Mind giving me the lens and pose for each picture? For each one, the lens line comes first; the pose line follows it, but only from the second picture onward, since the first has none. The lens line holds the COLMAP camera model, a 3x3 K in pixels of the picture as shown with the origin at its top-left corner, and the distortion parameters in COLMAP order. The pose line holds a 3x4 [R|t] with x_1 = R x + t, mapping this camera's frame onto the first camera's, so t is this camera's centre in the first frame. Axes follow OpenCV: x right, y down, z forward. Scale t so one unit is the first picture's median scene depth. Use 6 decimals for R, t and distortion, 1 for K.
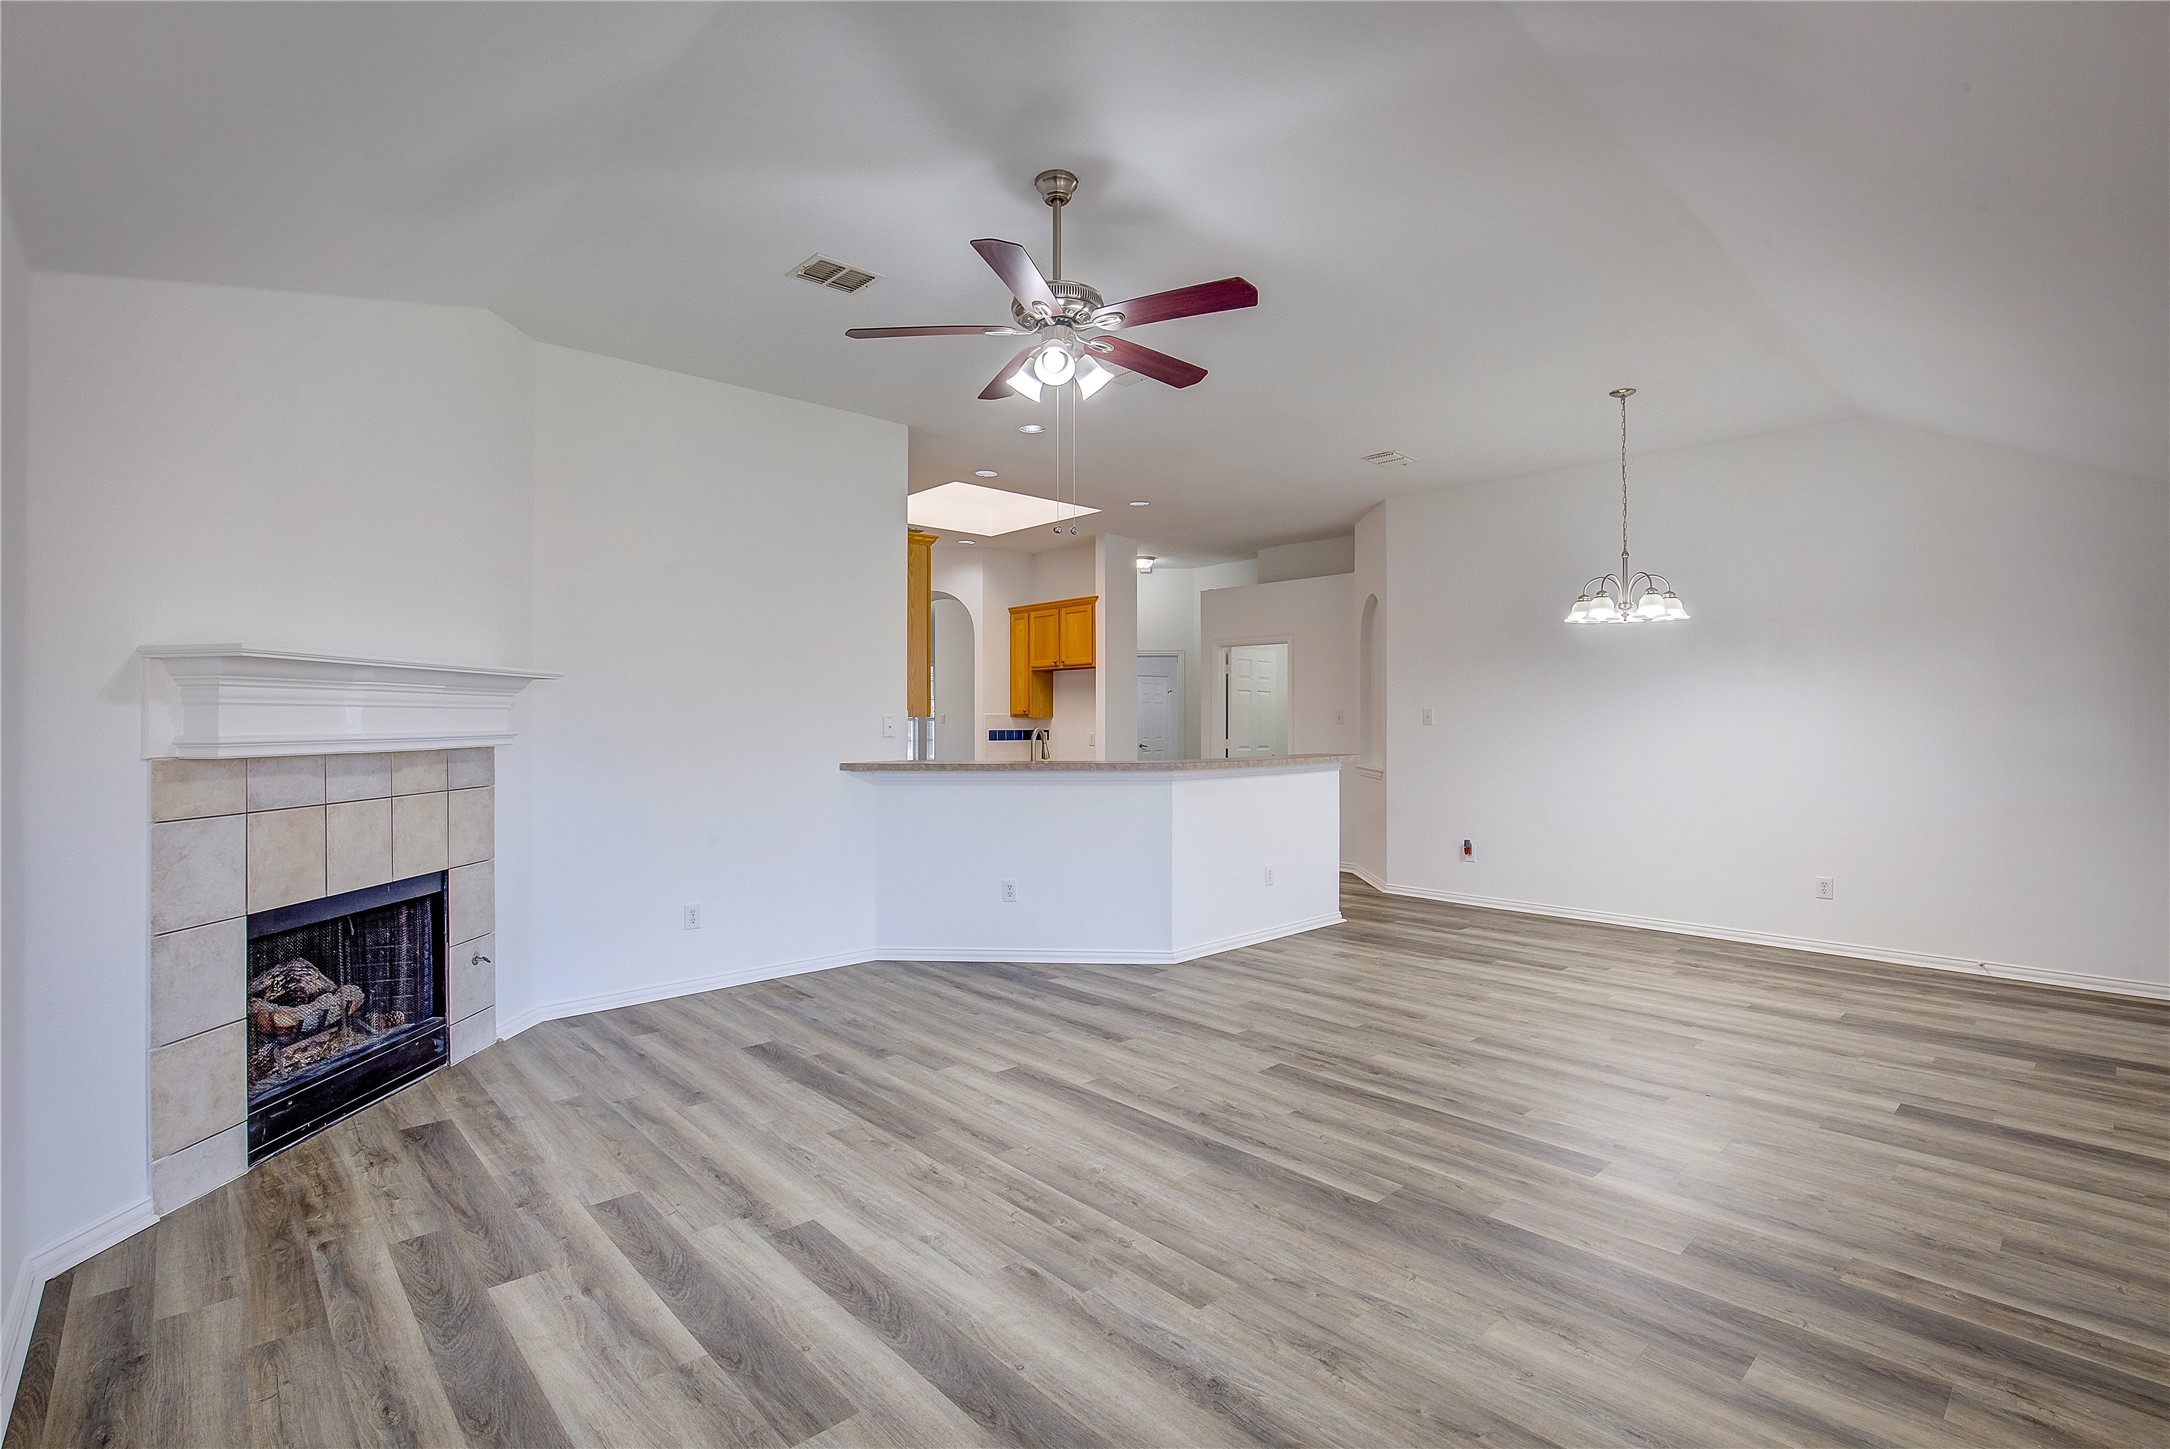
lens RADIAL K [[1007.6, 0, 1079.8], [0, 1007.6, 722.3], [0, 0, 1]] dist [-0.034891, 0.007424]
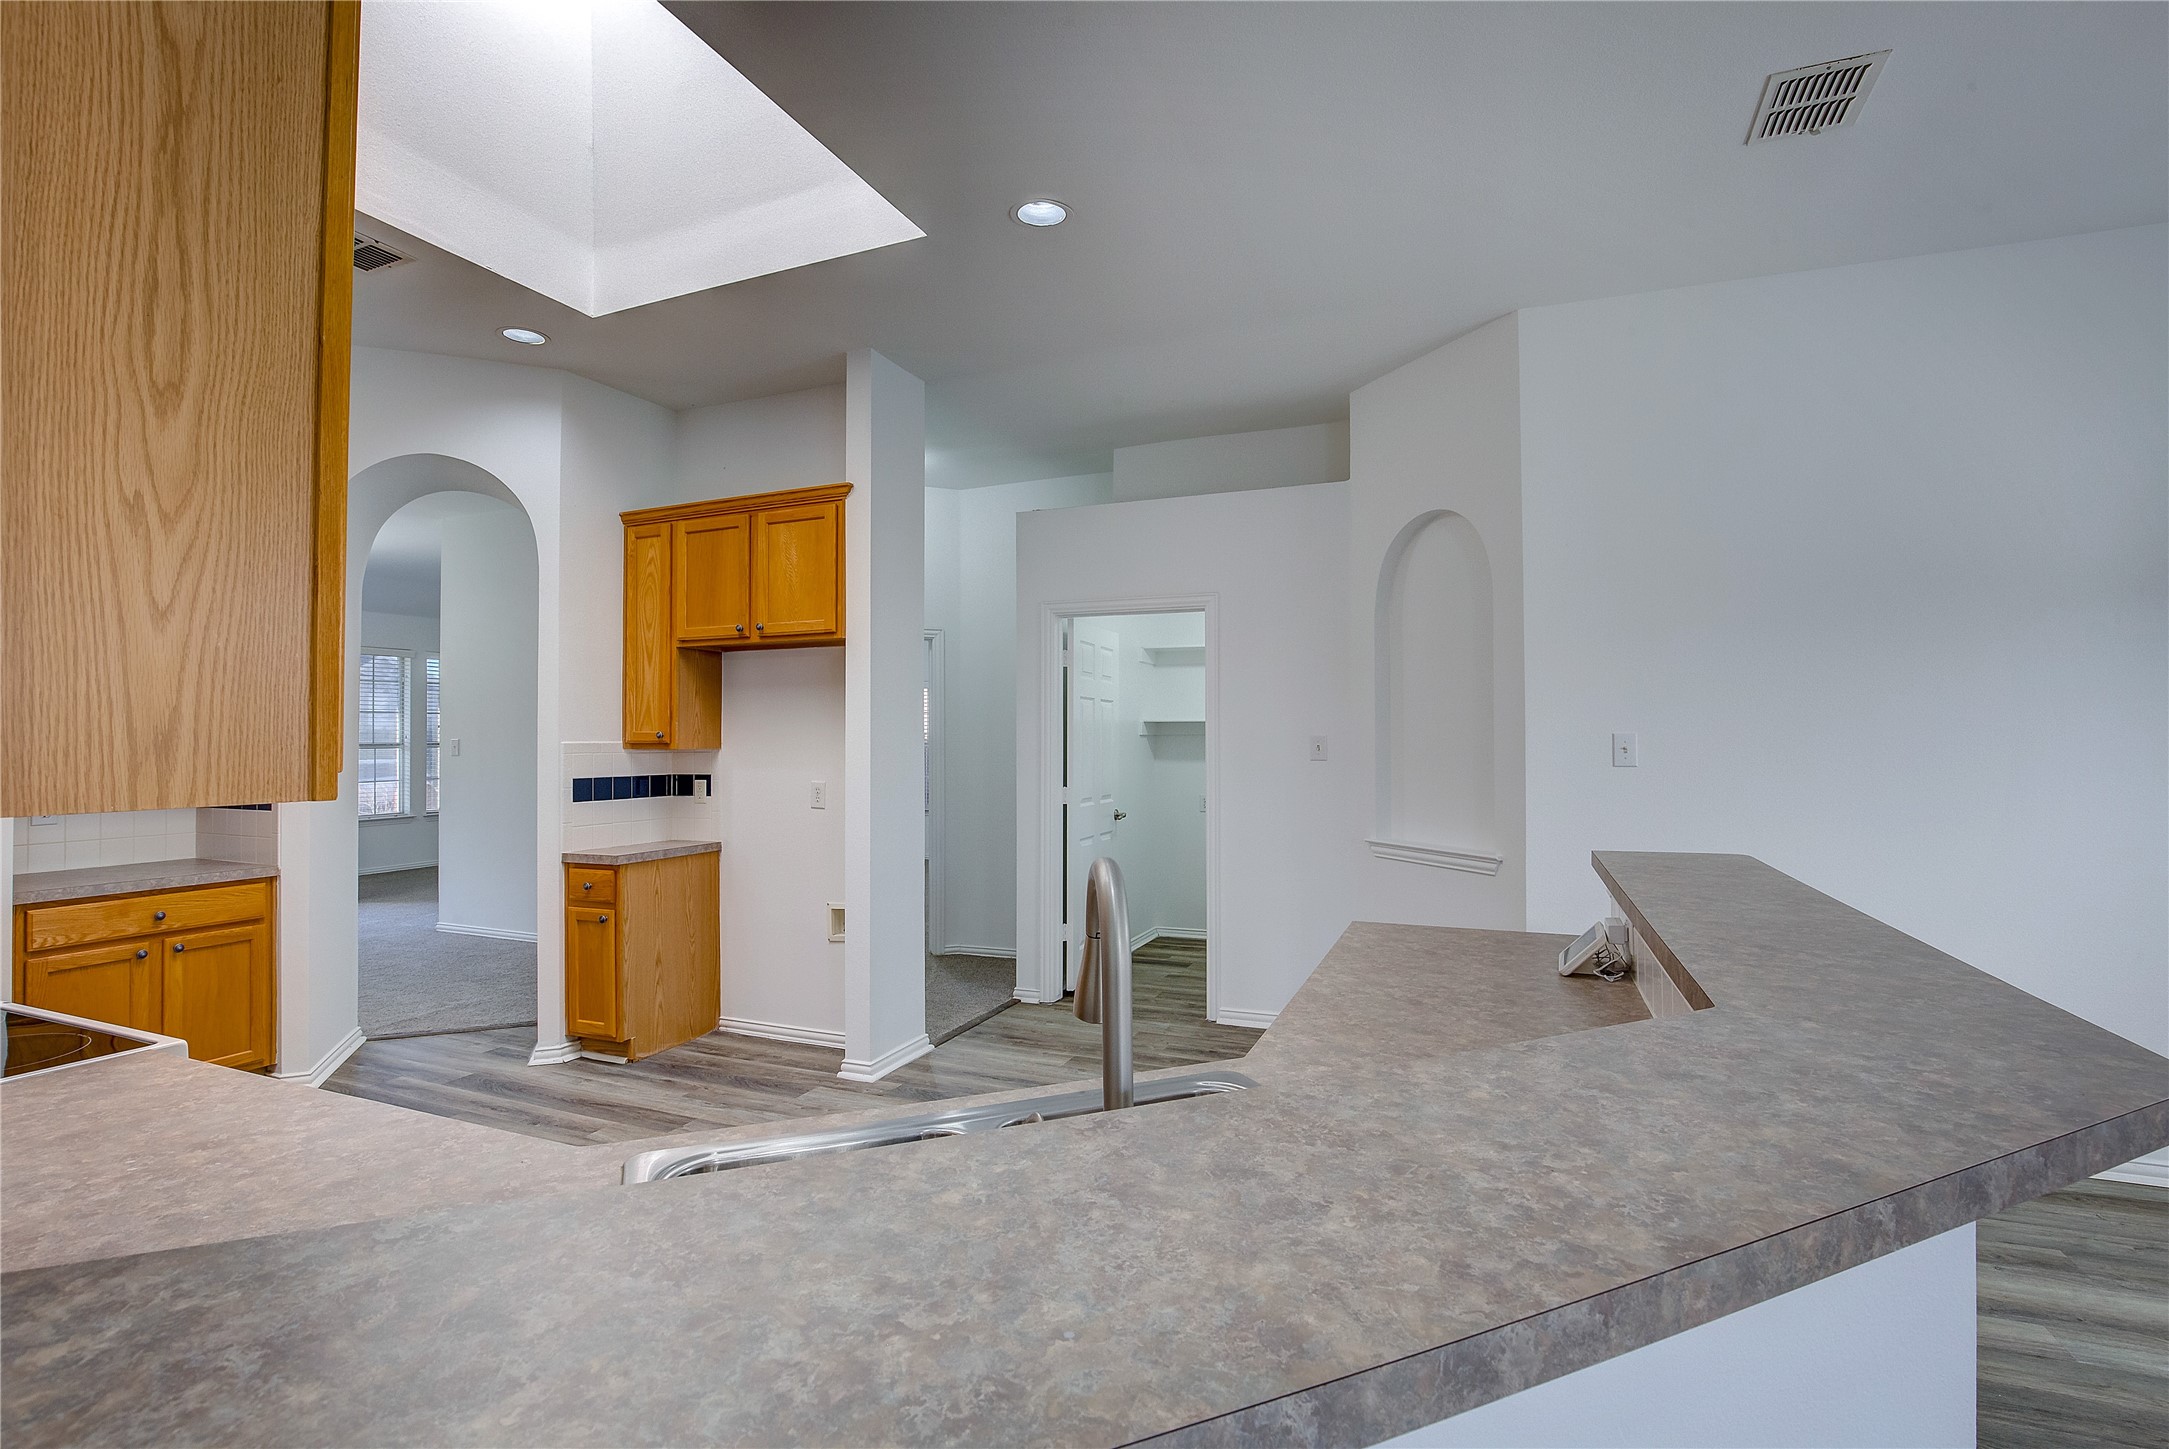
lens RADIAL K [[1007.1, 0, 1101.8], [0, 1007.1, 705.4], [0, 0, 1]] dist [-0.034891, 0.007424]
pose [[0.906238, 0.011334, 0.422615, -0.114526], [0.001388, 0.999555, -0.029784, -0.019769], [-0.422765, 0.027578, 0.905820, 0.886215]]
